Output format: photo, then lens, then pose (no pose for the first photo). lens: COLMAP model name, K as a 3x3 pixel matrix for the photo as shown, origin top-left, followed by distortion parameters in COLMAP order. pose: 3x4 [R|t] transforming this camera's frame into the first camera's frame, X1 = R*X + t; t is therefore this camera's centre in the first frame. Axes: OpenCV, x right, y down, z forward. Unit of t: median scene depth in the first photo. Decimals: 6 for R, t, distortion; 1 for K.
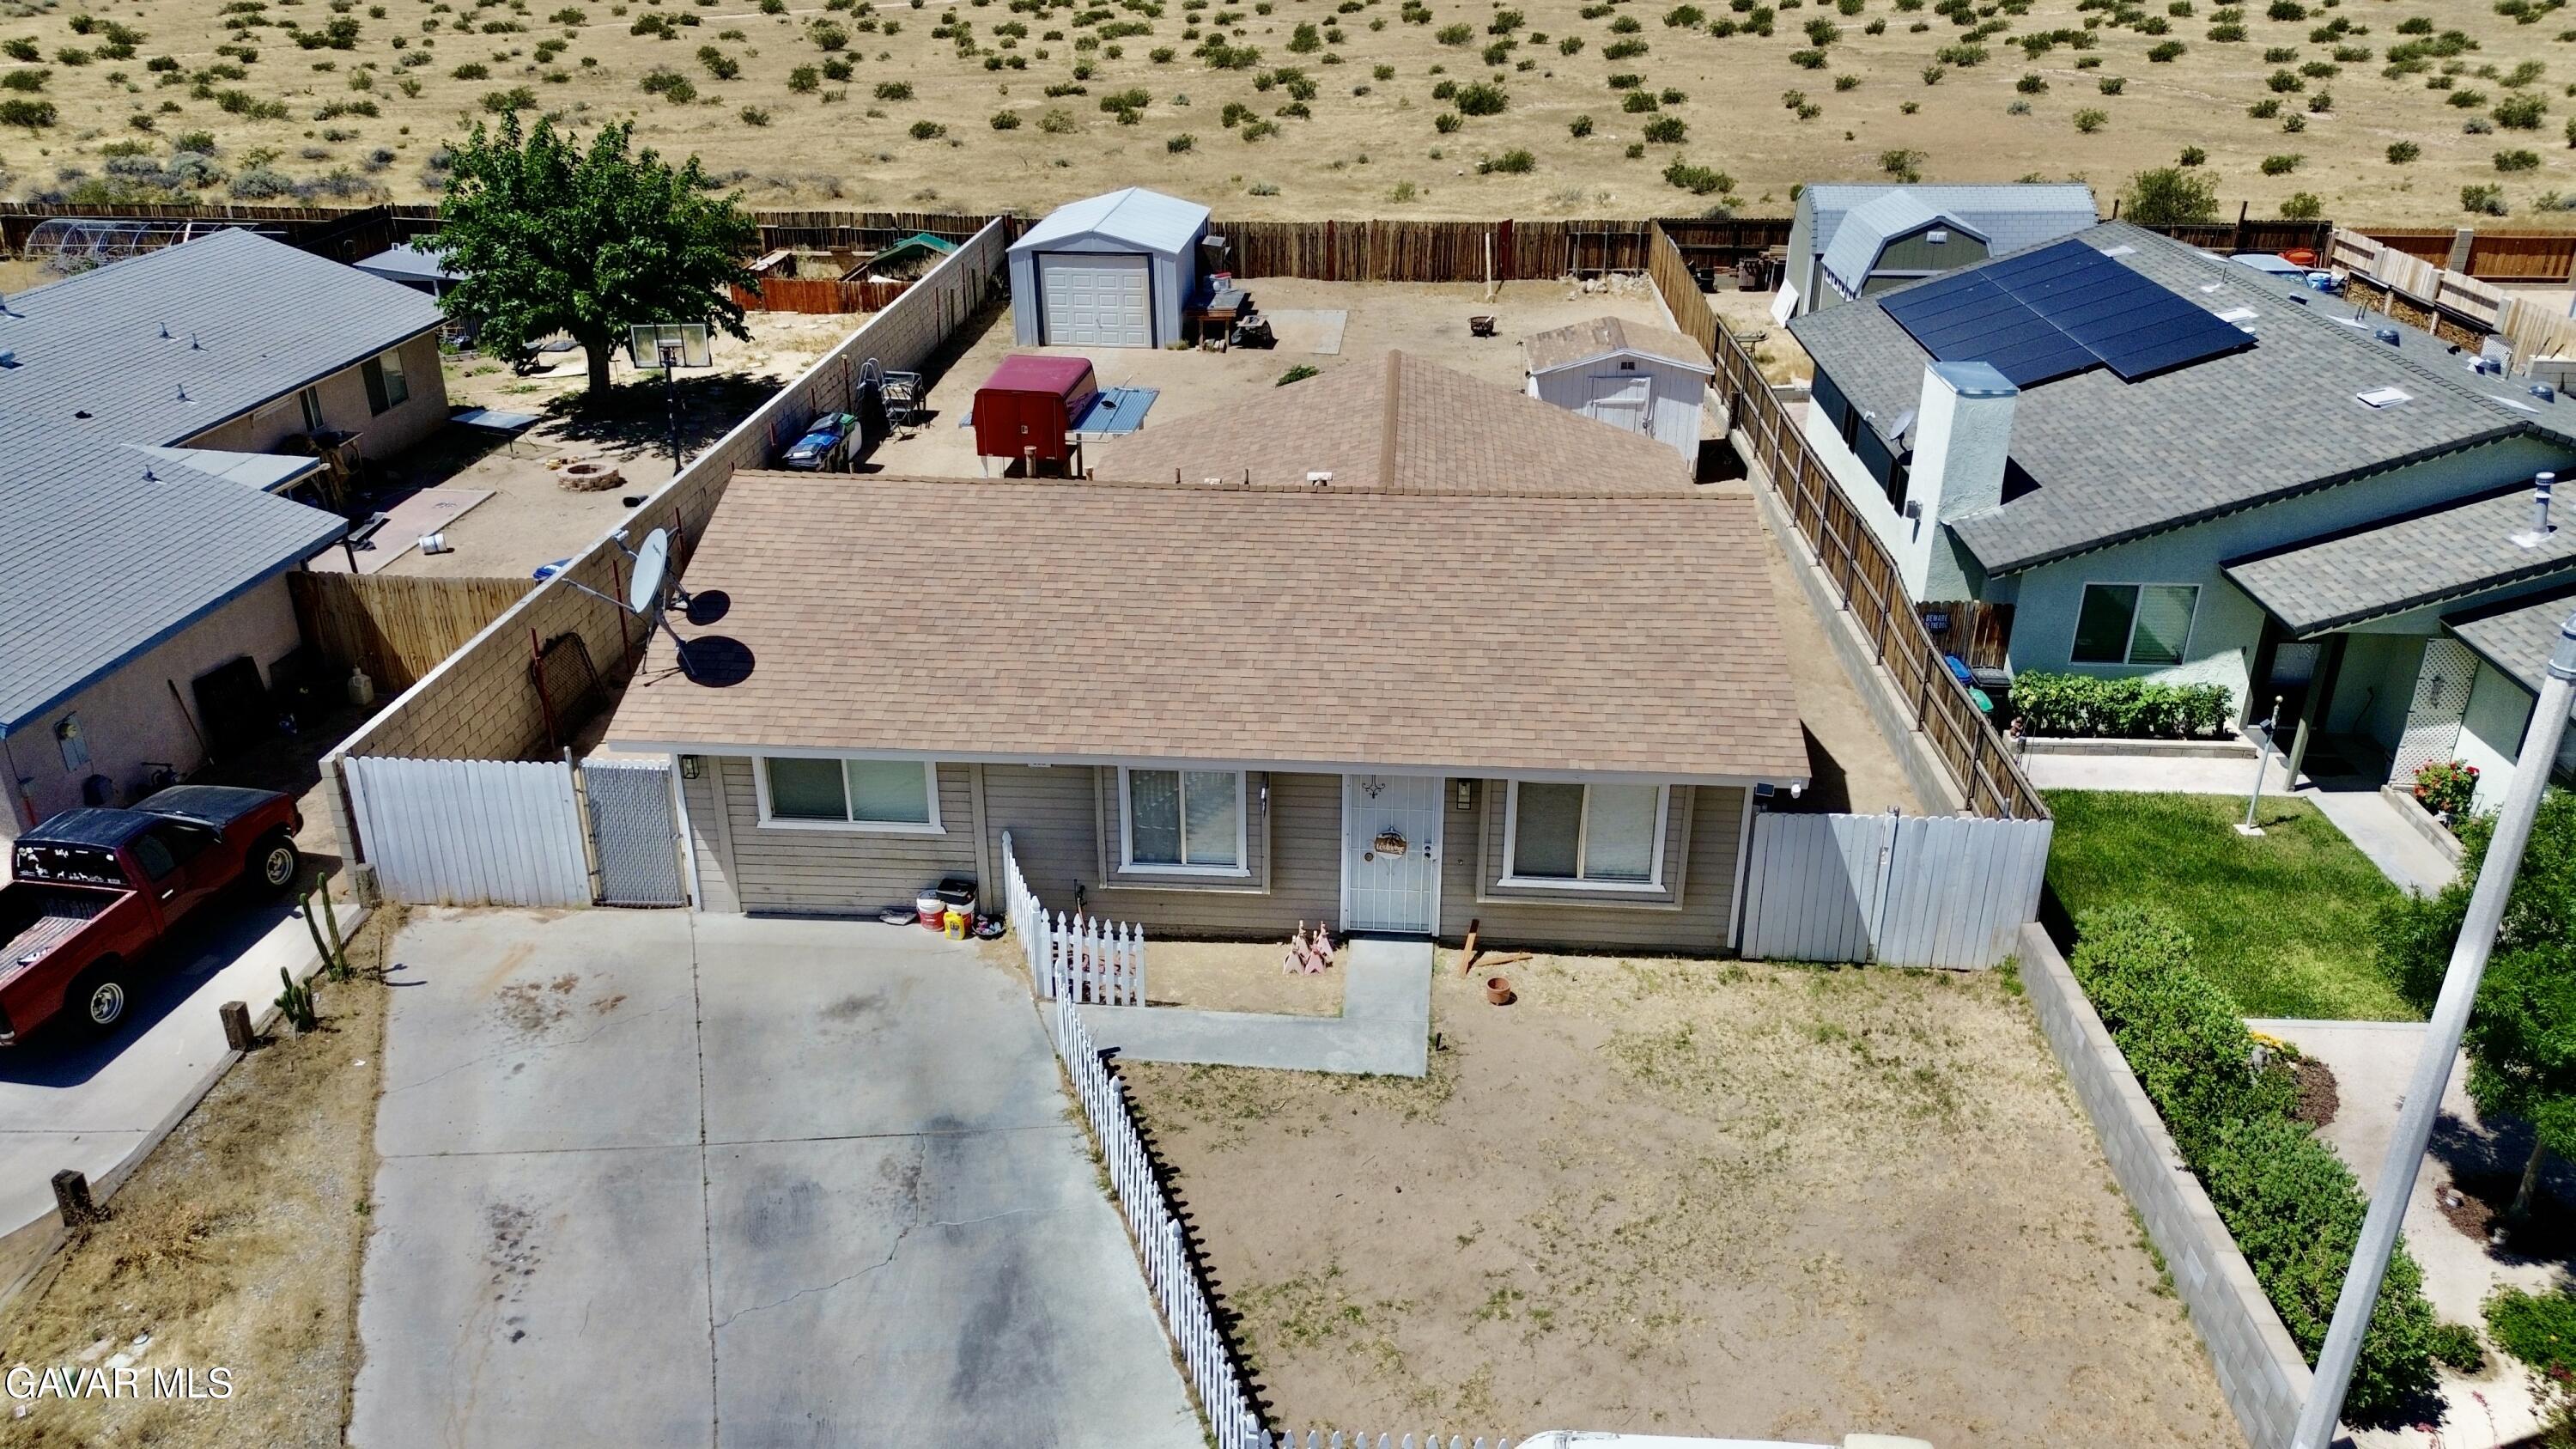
lens RADIAL K [[1858.9, 0, 1284.4], [0, 1858.9, 682.0], [0, 0, 1]] dist [0.157671, -0.321497]
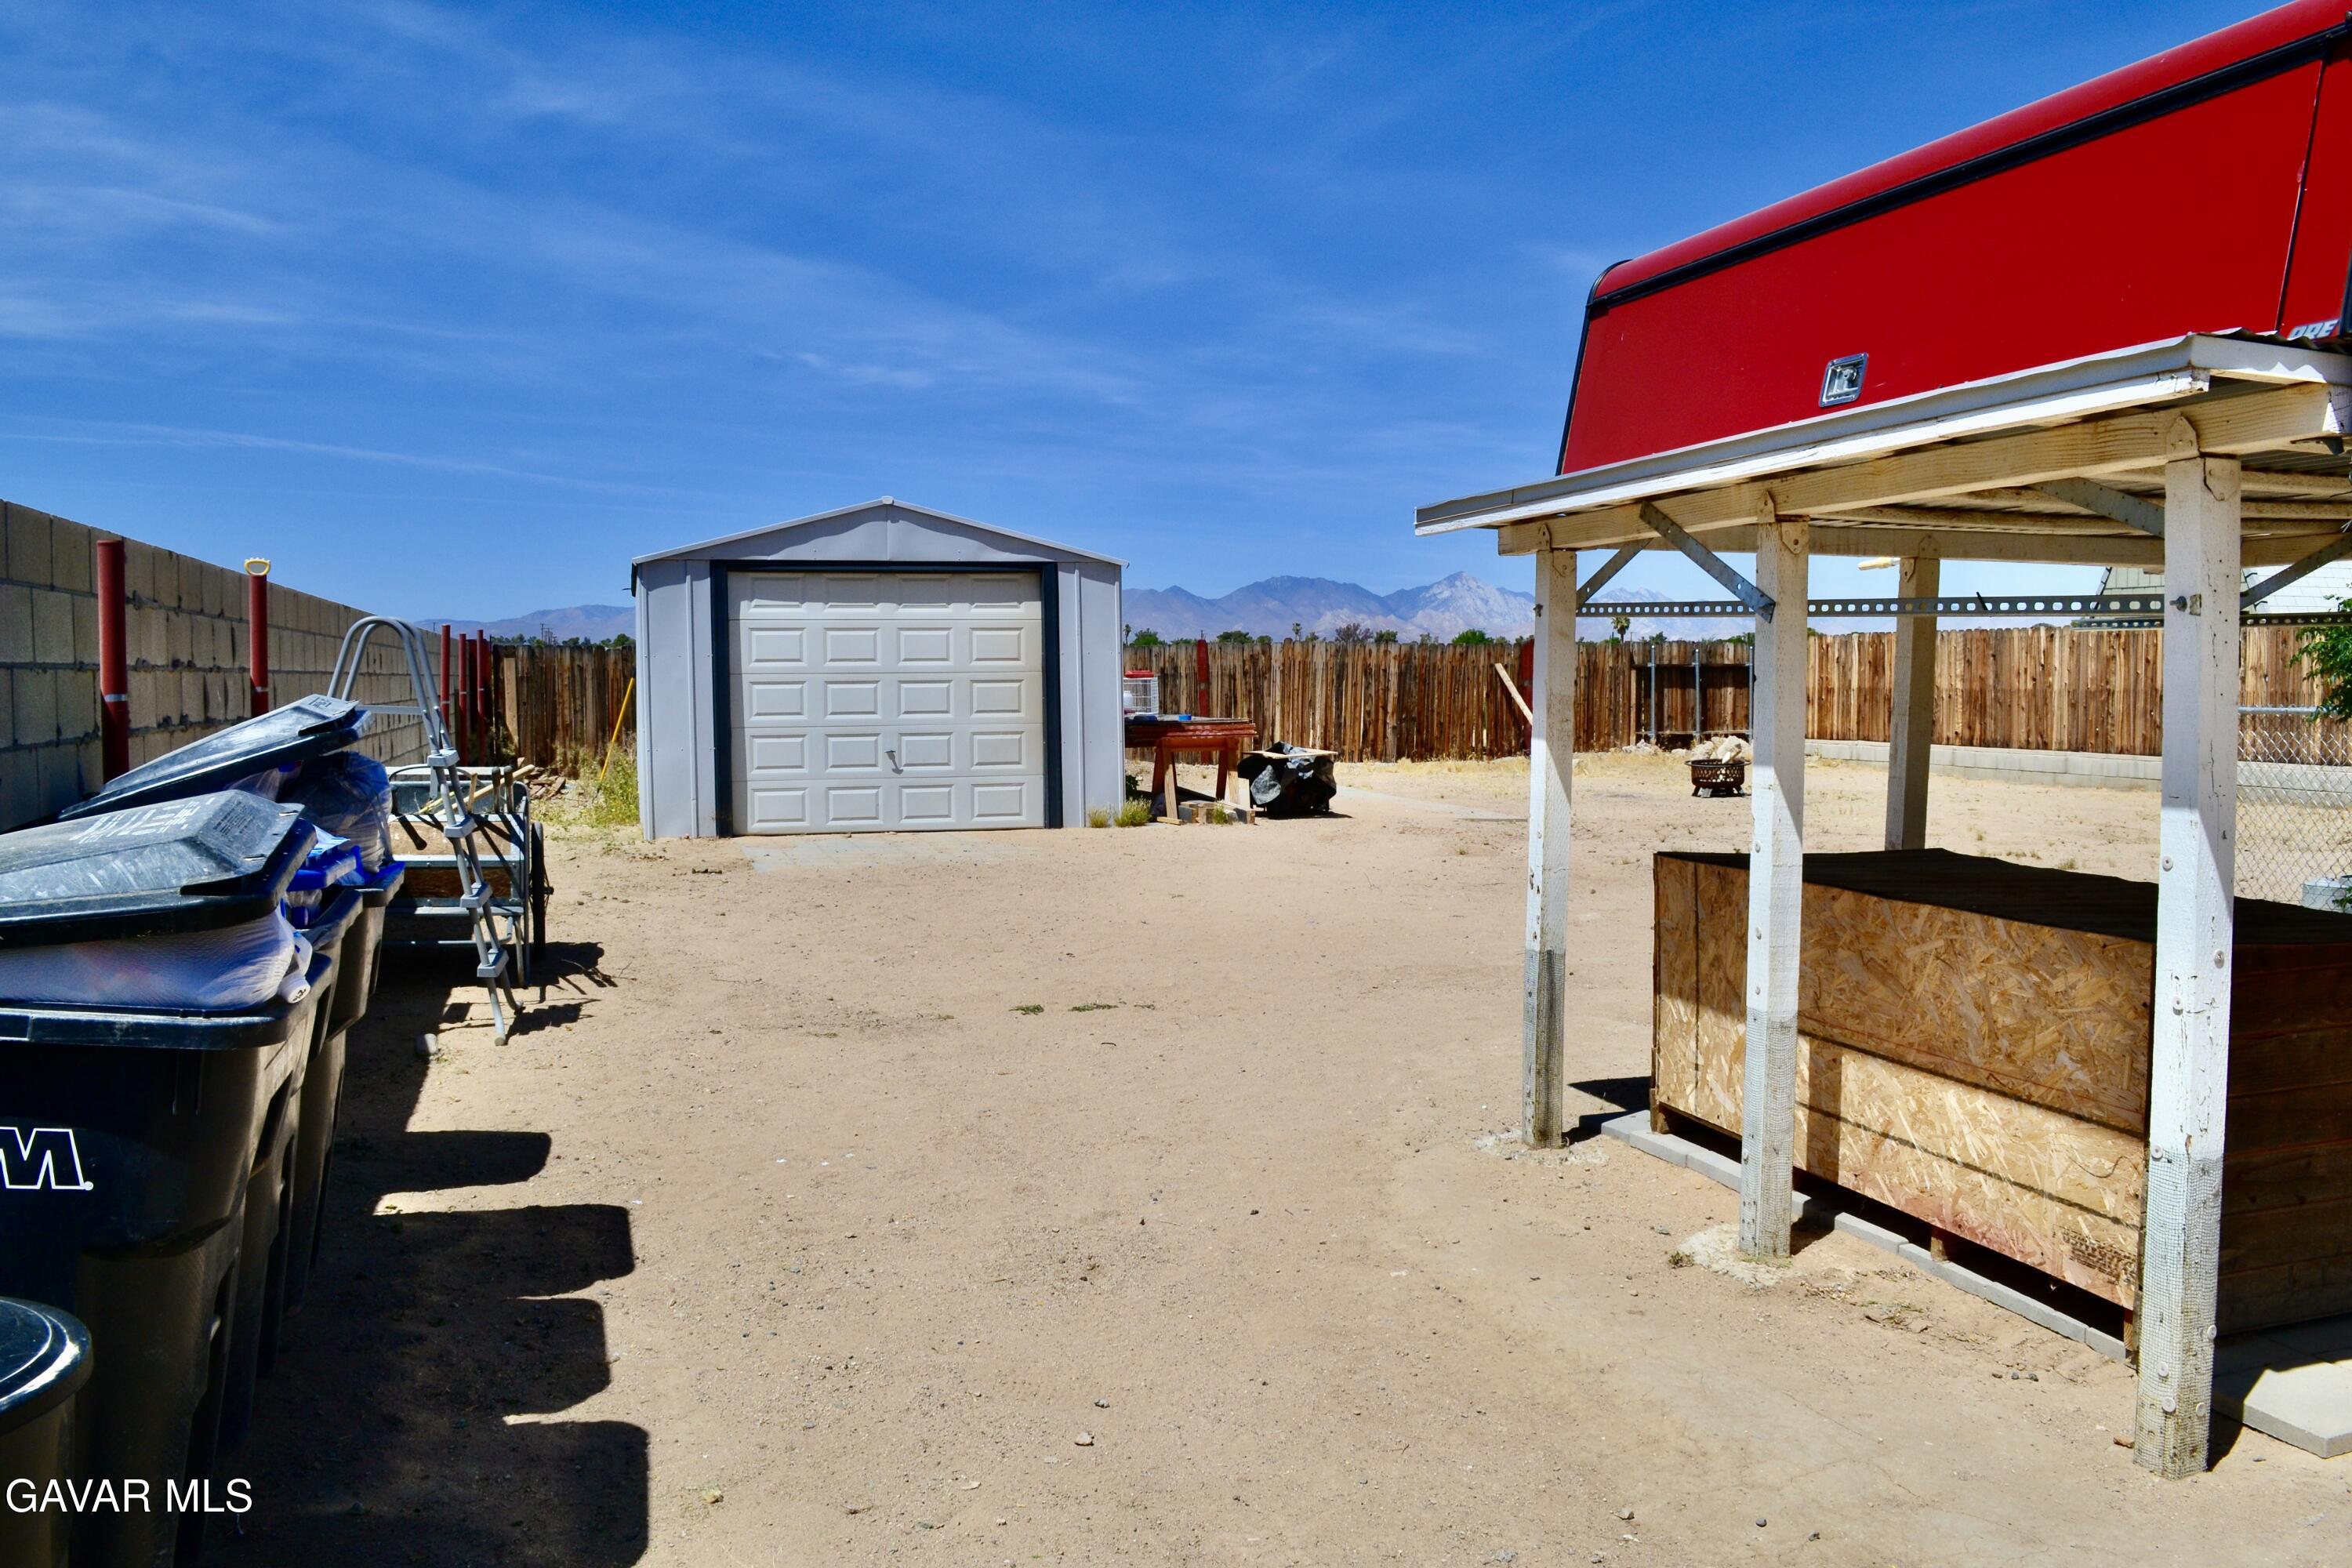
lens RADIAL K [[1855.6, 0, 1176.0], [0, 1855.6, 784.0], [0, 0, 1]] dist [-0.086538, 0.015207]
pose [[0.928417, -0.023549, 0.370792, -0.414496], [0.150372, 0.936415, -0.317042, -0.164241], [-0.339749, 0.350104, 0.872925, 1.582625]]
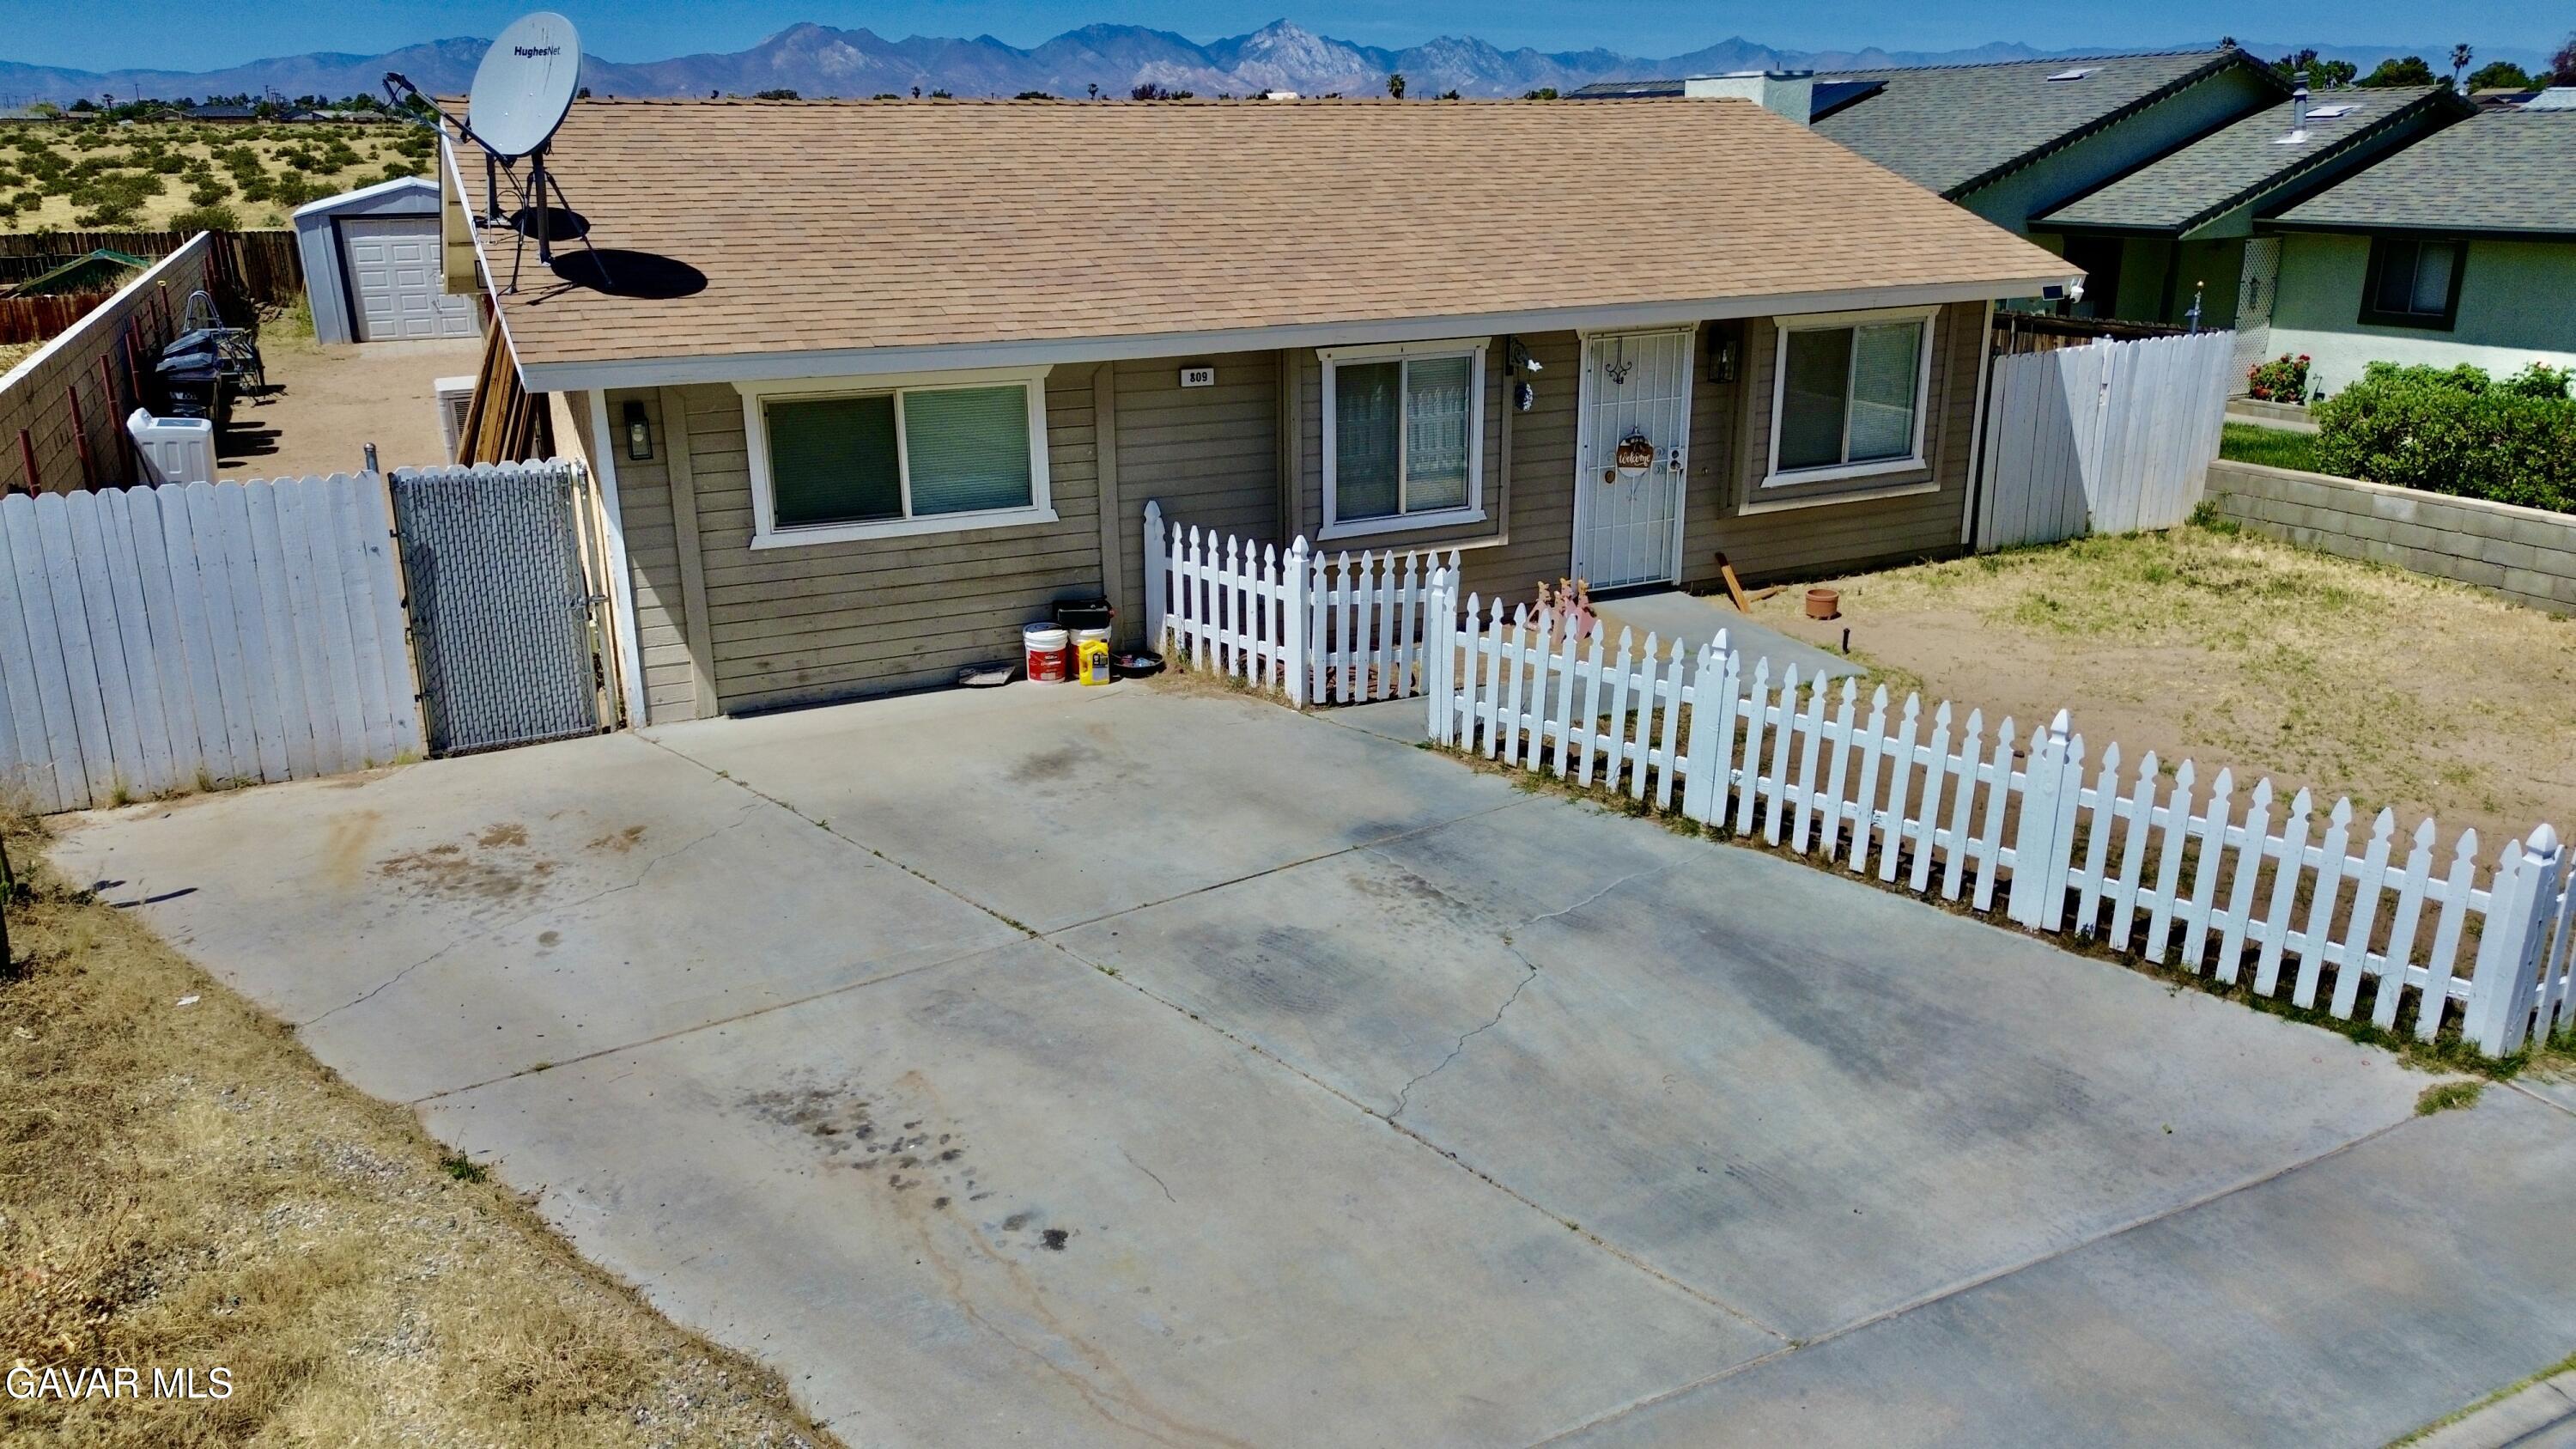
lens RADIAL K [[1826.9, 0, 1288.0], [0, 1826.9, 724.5], [0, 0, 1]] dist [0.082854, -0.093809]
pose [[0.864624, -0.161673, 0.475697, -0.434564], [0.208653, 0.976848, -0.047248, 0.201046], [-0.457045, 0.140107, 0.878339, 0.439691]]
